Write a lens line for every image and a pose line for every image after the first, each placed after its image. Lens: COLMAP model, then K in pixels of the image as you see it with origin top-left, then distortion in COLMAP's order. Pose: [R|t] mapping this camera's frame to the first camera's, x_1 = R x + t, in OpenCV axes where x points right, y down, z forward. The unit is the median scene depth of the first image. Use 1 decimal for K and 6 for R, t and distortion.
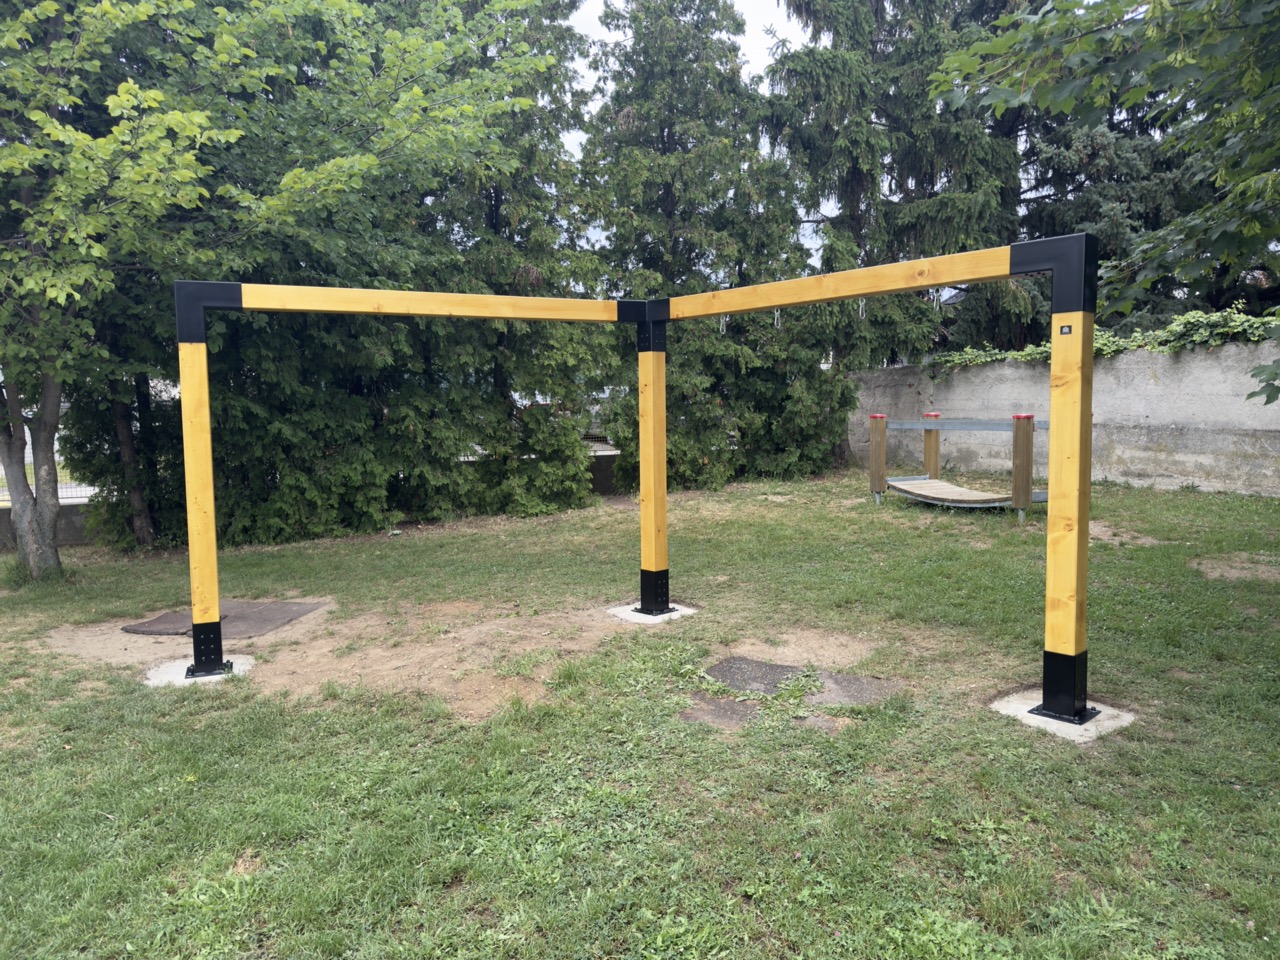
lens RADIAL K [[898.2, 0, 647.2], [0, 898.2, 480.4], [0, 0, 1]] dist [0.074935, -0.087114]
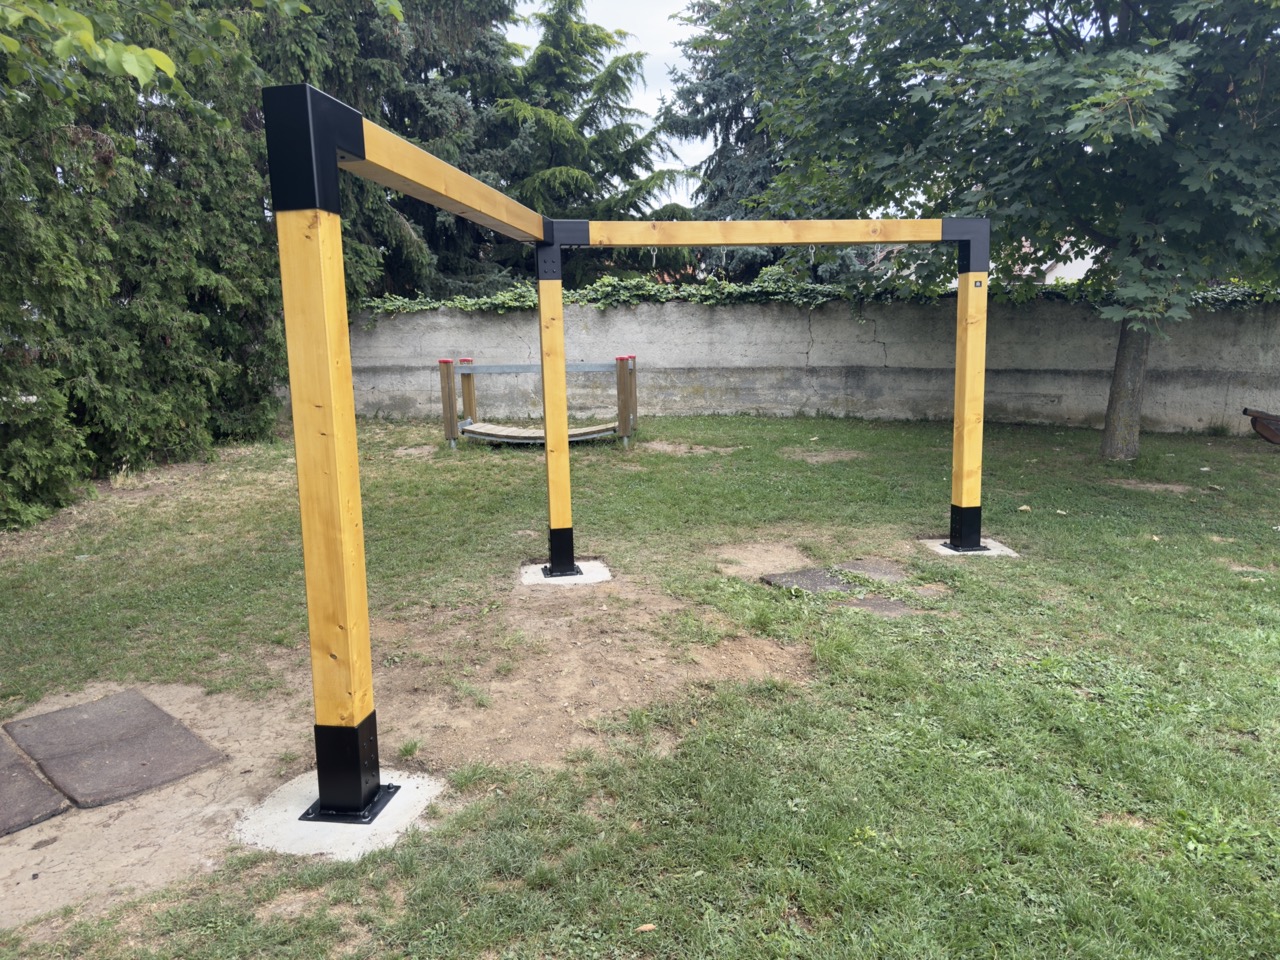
lens RADIAL K [[898.2, 0, 647.2], [0, 898.2, 480.4], [0, 0, 1]] dist [0.074935, -0.087114]
pose [[0.510541, -0.123908, 0.850879, -0.419135], [0.085841, 0.991964, 0.092947, -0.013141], [-0.855558, 0.025587, 0.517075, 0.273576]]
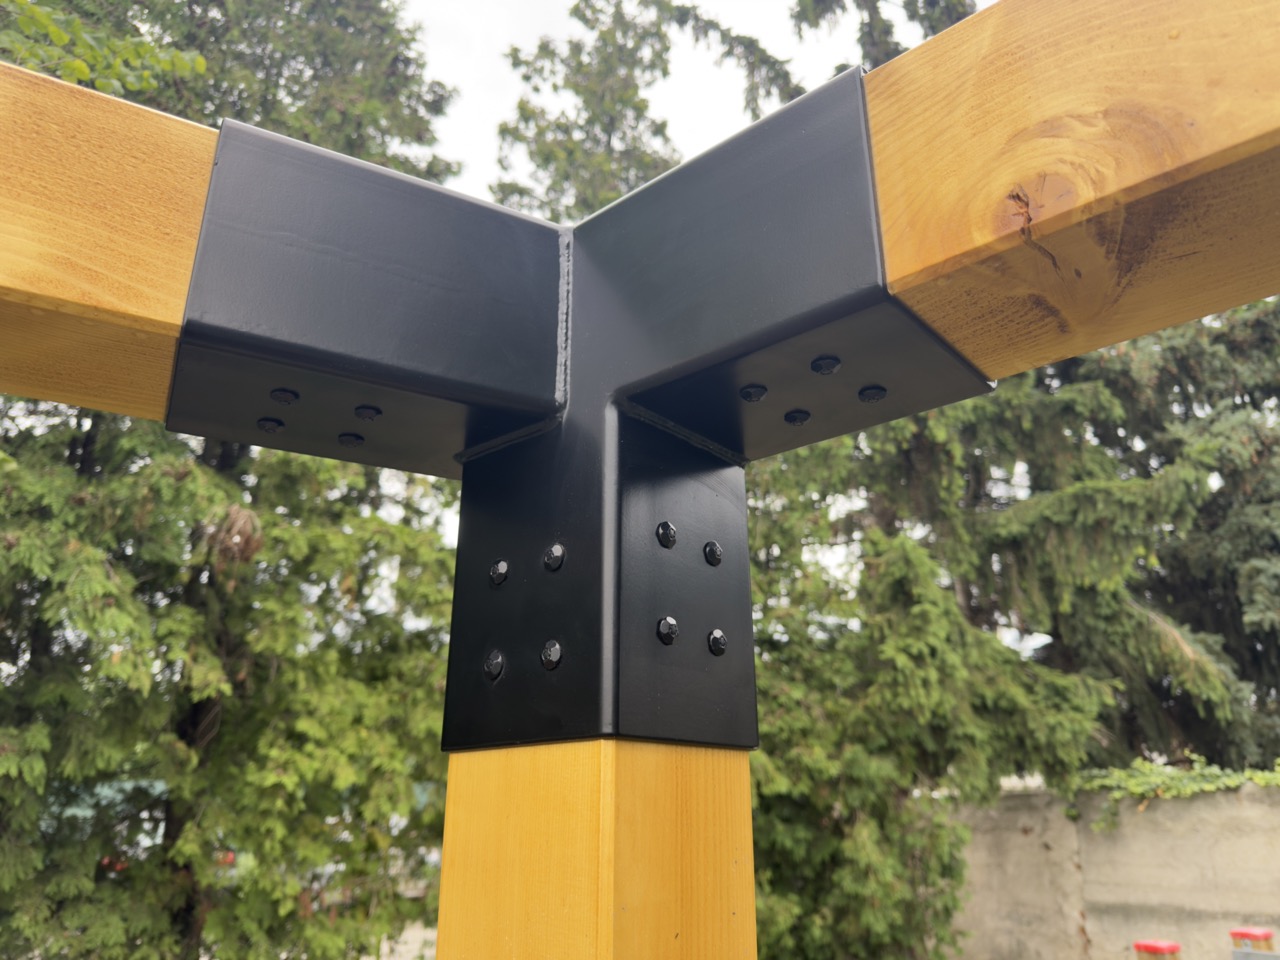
lens RADIAL K [[898.2, 0, 647.2], [0, 898.2, 480.4], [0, 0, 1]] dist [0.074935, -0.087114]
pose [[0.994394, 0.049076, 0.093656, 0.000196], [-0.004735, 0.905540, -0.424234, -0.074023], [-0.105629, 0.421413, 0.900696, 0.521452]]
